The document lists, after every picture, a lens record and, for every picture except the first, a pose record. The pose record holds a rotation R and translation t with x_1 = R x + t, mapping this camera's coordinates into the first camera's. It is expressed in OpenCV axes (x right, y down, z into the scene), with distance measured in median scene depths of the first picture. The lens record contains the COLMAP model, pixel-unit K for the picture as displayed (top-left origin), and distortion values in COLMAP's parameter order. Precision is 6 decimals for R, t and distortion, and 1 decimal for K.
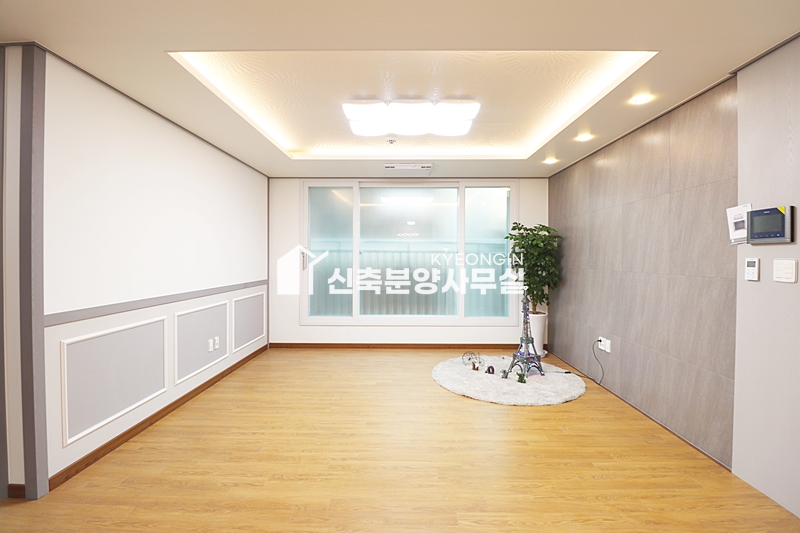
lens RADIAL K [[368.5, 0, 402.2], [0, 368.5, 260.9], [0, 0, 1]] dist [0.000973, -0.014773]
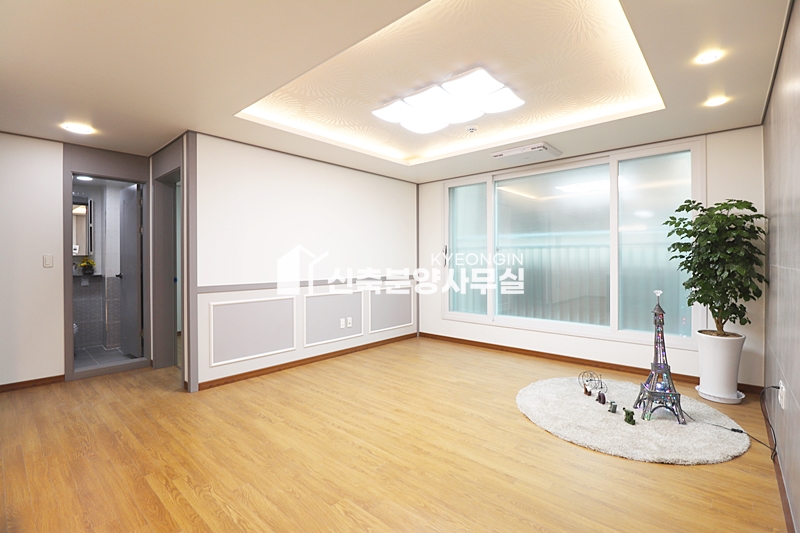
lens RADIAL K [[368.5, 0, 402.2], [0, 368.5, 260.9], [0, 0, 1]] dist [0.000973, -0.014773]
pose [[0.753242, -0.002524, -0.657739, 0.558907], [-0.001400, 0.999984, -0.005441, 0.022470], [0.657742, 0.005020, 0.753227, 0.202042]]
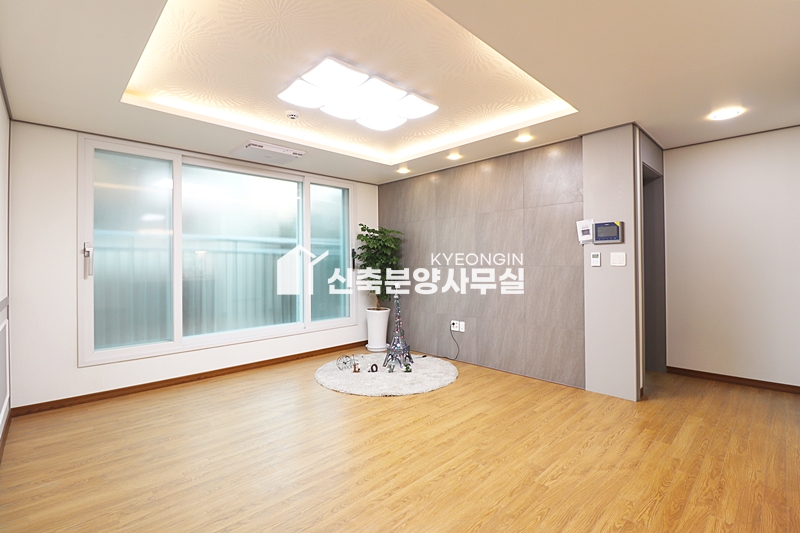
lens RADIAL K [[368.5, 0, 402.2], [0, 368.5, 260.9], [0, 0, 1]] dist [0.000973, -0.014773]
pose [[0.710118, -0.005453, 0.704062, -0.537332], [0.019815, 0.999729, -0.012242, 0.021966], [-0.703804, 0.022644, 0.710033, 0.290993]]
